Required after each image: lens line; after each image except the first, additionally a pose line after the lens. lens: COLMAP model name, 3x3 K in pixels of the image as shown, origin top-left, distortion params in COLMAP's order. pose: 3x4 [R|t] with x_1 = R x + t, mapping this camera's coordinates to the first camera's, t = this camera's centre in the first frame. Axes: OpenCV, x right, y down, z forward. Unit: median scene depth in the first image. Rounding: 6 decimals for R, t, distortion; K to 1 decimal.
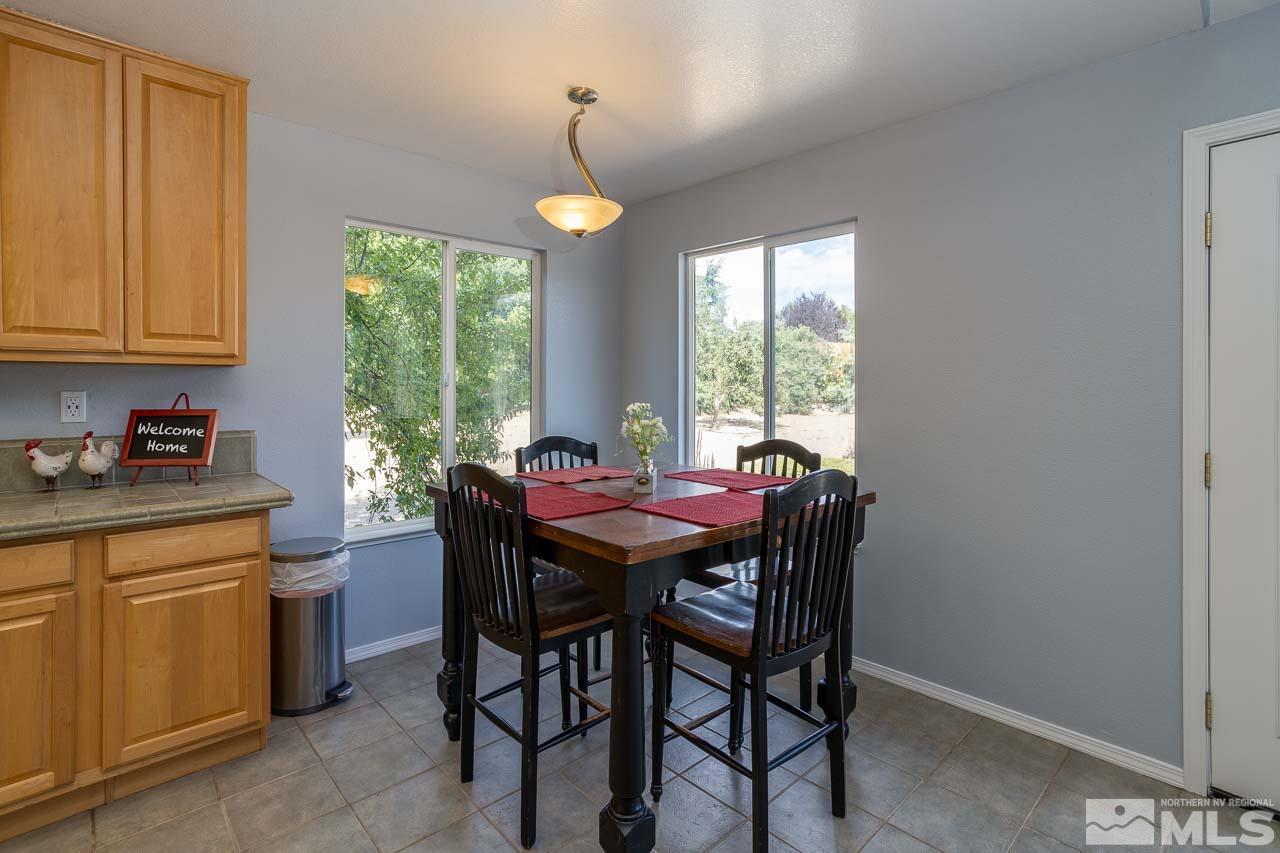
lens RADIAL K [[598.9, 0, 637.9], [0, 598.9, 390.2], [0, 0, 1]] dist [0.002073, 0.000685]
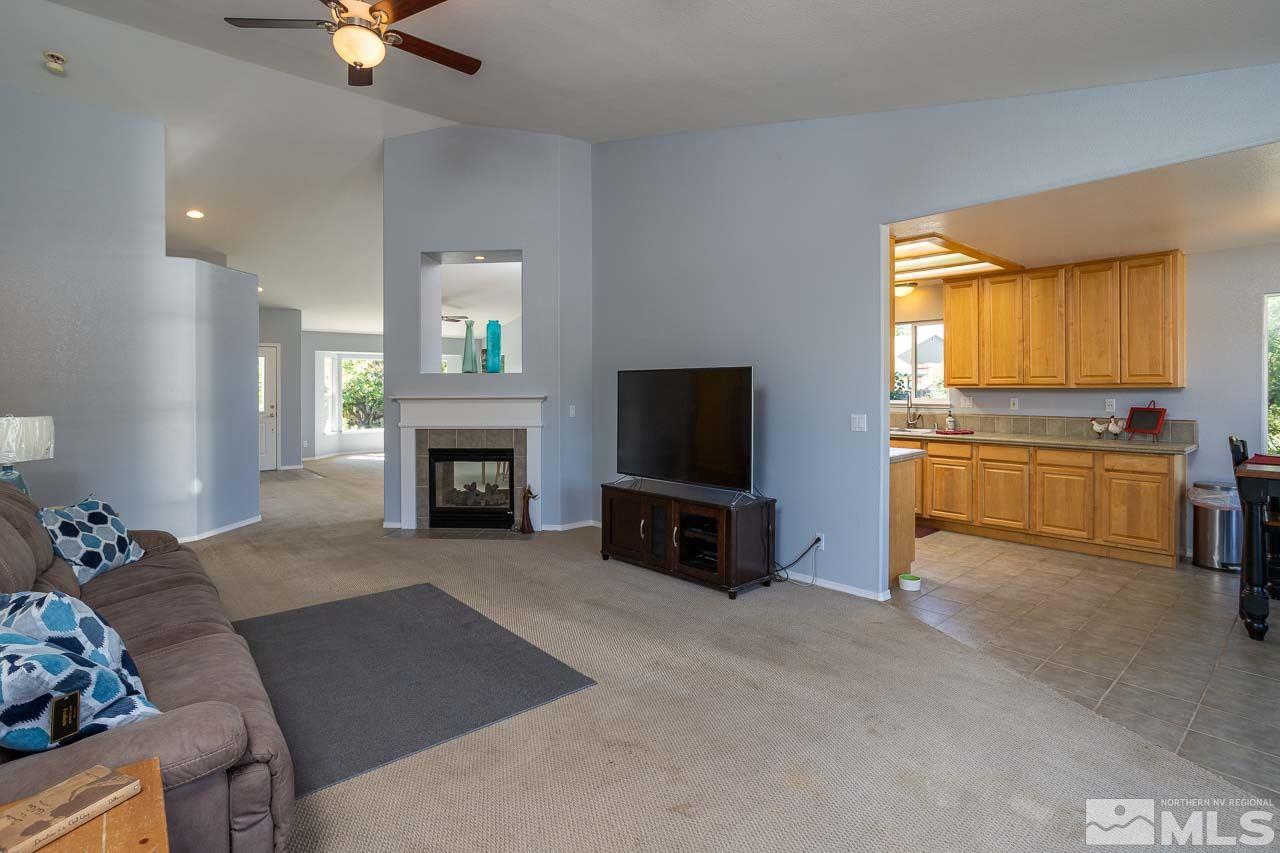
lens RADIAL K [[598.9, 0, 637.9], [0, 598.9, 390.2], [0, 0, 1]] dist [0.002073, 0.000685]
pose [[-0.053963, -0.000698, -0.998543, 1.639502], [0.000550, 1.000000, -0.000729, -0.034276], [0.998543, -0.000588, -0.053963, -0.803474]]
